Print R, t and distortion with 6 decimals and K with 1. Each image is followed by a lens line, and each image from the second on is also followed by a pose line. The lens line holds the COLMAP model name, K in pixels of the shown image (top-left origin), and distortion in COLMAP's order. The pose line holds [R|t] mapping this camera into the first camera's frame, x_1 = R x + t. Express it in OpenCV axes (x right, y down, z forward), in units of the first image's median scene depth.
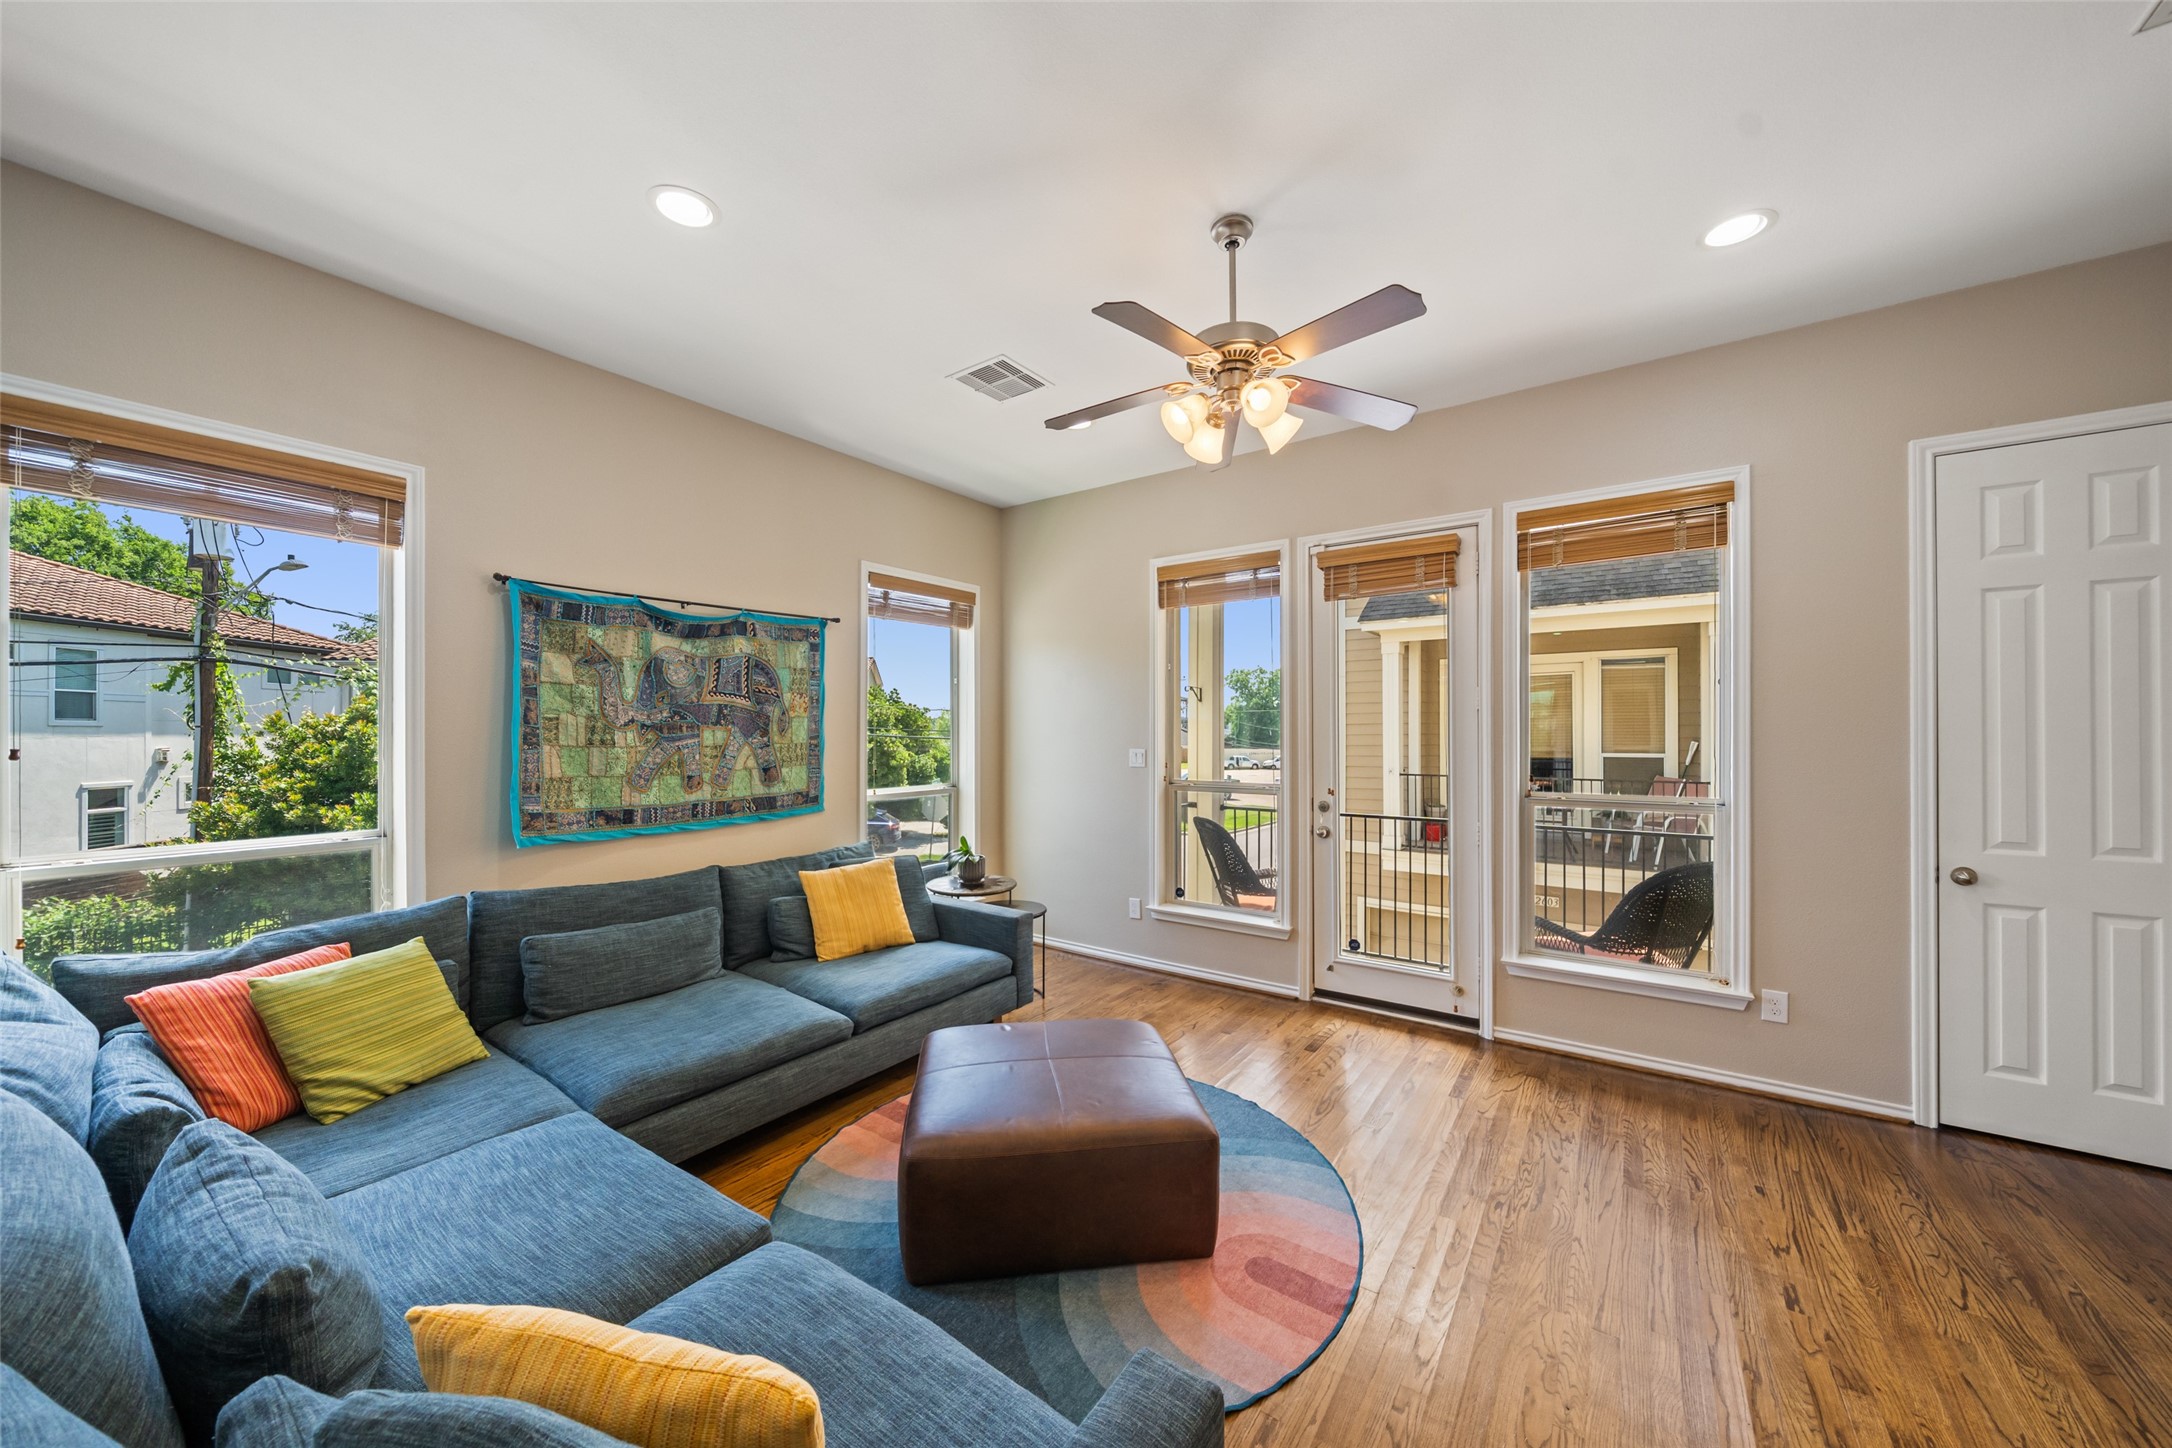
lens RADIAL K [[771.8, 0, 1081.0], [0, 771.8, 732.7], [0, 0, 1]] dist [-0.005599, 0.000043]
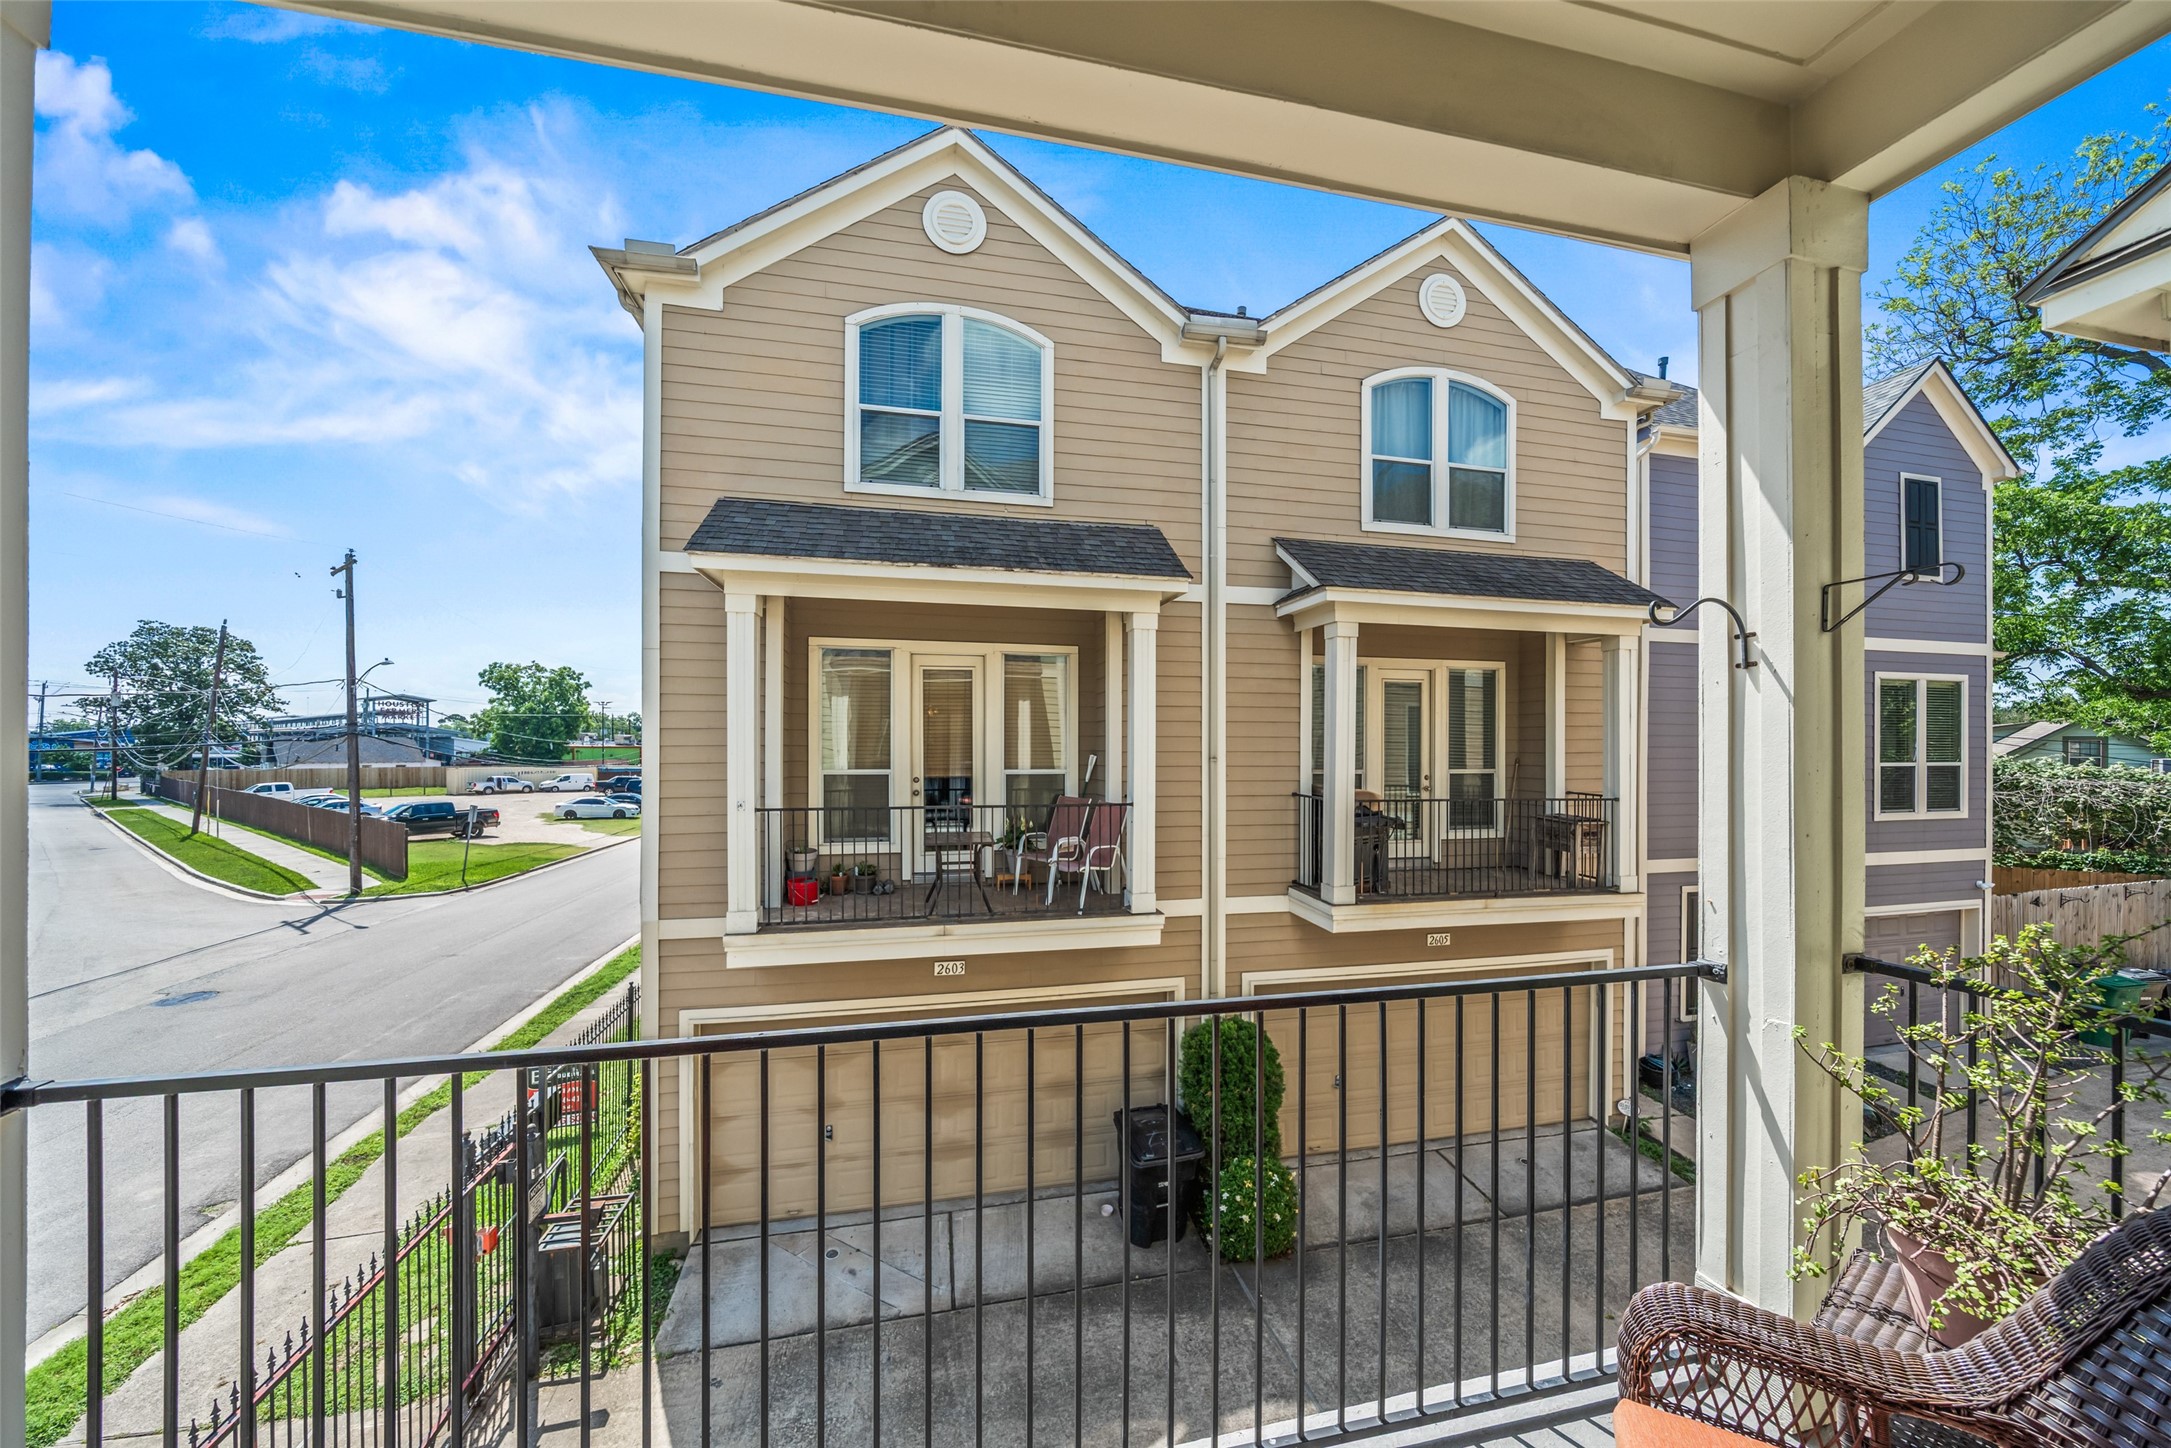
lens RADIAL K [[771.4, 0, 1100.3], [0, 771.4, 750.6], [0, 0, 1]] dist [-0.005599, 0.000043]
pose [[0.654823, -0.001070, 0.755781, 0.124753], [-0.002578, 0.999990, 0.003650, 0.003286], [-0.755778, -0.004339, 0.654814, 0.378586]]
